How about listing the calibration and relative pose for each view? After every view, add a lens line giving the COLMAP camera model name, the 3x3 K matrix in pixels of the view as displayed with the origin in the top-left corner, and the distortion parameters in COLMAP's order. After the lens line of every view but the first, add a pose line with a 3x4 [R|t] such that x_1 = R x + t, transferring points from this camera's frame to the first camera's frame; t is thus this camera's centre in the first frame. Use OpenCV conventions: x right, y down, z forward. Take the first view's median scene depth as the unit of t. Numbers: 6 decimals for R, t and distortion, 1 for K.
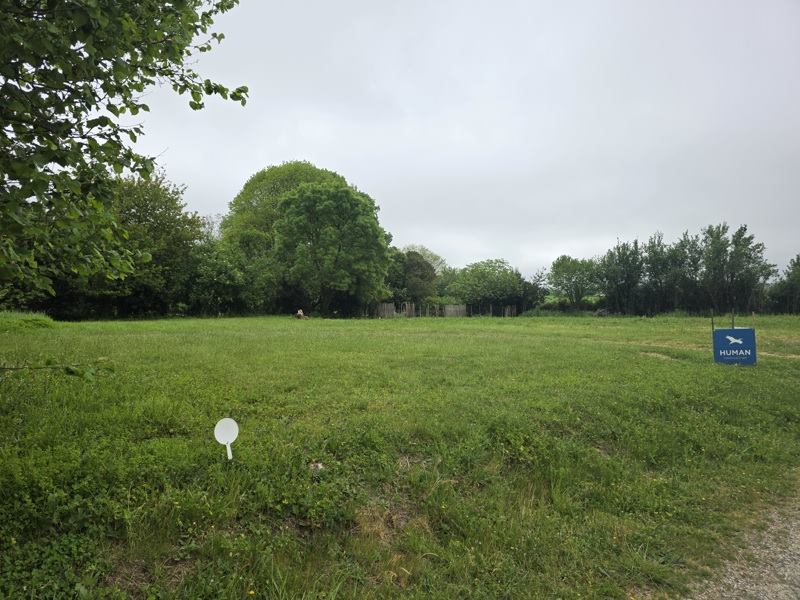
lens RADIAL K [[540.6, 0, 396.4], [0, 540.6, 302.4], [0, 0, 1]] dist [0.077673, -0.074560]
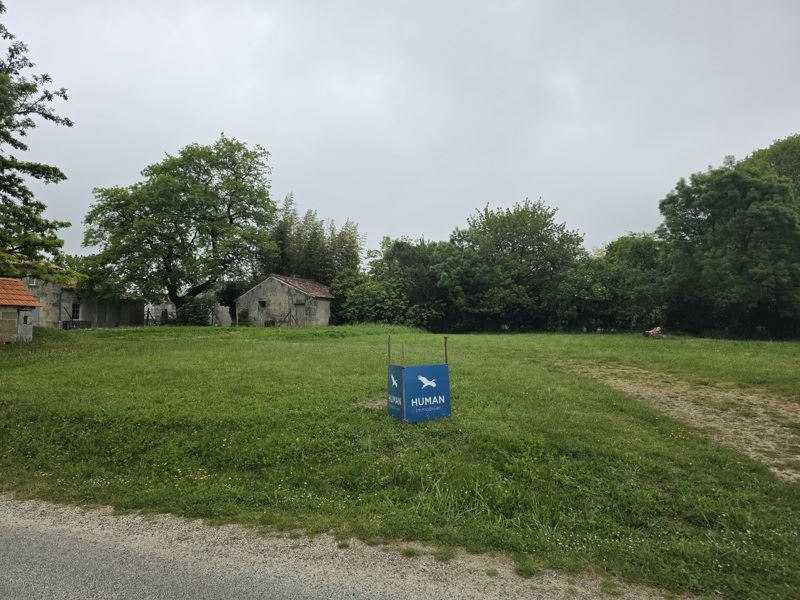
lens RADIAL K [[540.6, 0, 386.4], [0, 540.6, 294.1], [0, 0, 1]] dist [0.077673, -0.074560]
pose [[0.518206, -0.039243, -0.854355, 0.265903], [0.005293, 0.999075, -0.042680, -0.002500], [0.855239, 0.017595, 0.517934, 0.140201]]
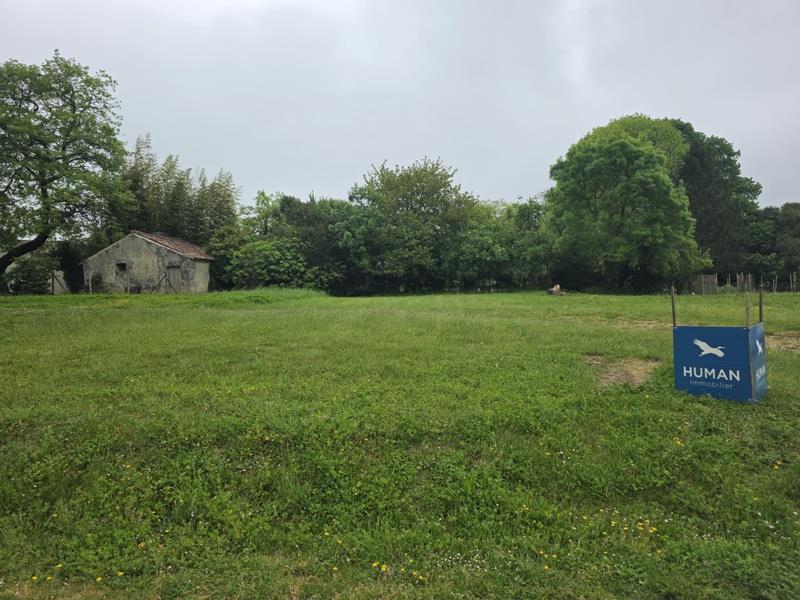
lens RADIAL K [[540.6, 0, 400.2], [0, 540.6, 297.7], [0, 0, 1]] dist [0.077673, -0.074560]
pose [[0.761811, 0.006289, -0.647768, 0.166103], [0.019356, 0.999285, 0.032465, 0.000057], [0.647510, -0.037271, 0.761145, 0.100440]]
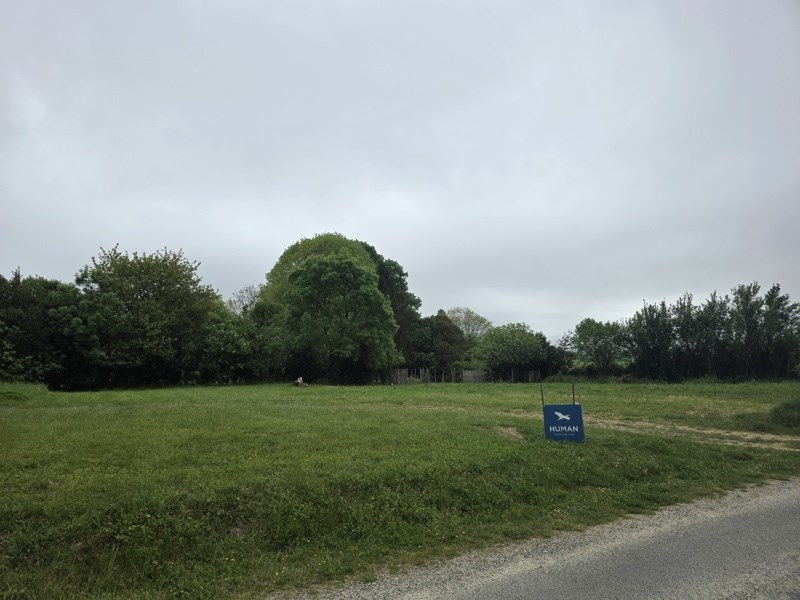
lens RADIAL K [[540.6, 0, 397.2], [0, 540.6, 300.4], [0, 0, 1]] dist [0.077673, -0.074560]
pose [[0.992870, -0.021390, -0.117269, 0.100104], [0.007343, 0.992875, -0.118930, -0.005619], [0.118978, 0.117221, 0.985953, -0.008780]]
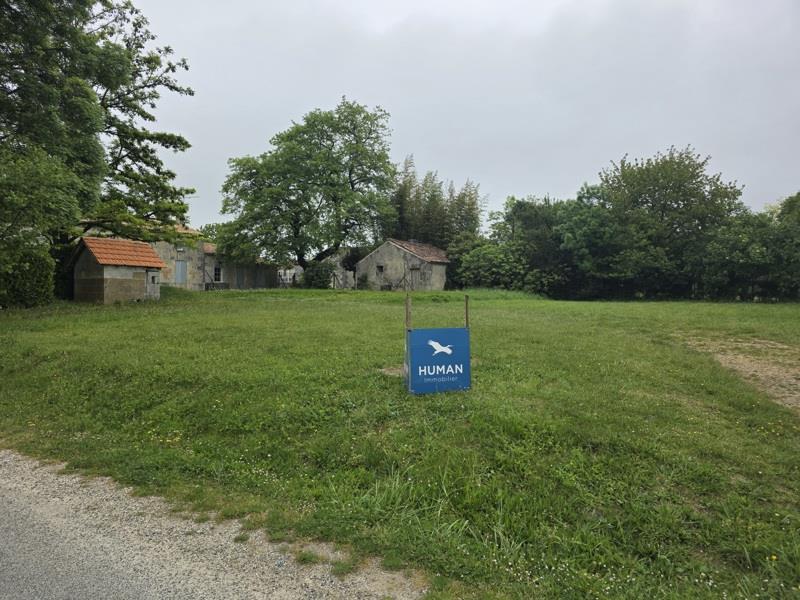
lens RADIAL K [[540.6, 0, 396.5], [0, 540.6, 302.8], [0, 0, 1]] dist [0.077673, -0.074560]
pose [[0.308855, 0.034356, -0.950488, 0.258922], [-0.004377, 0.999388, 0.034701, 0.000716], [0.951099, -0.006558, 0.308817, 0.179960]]
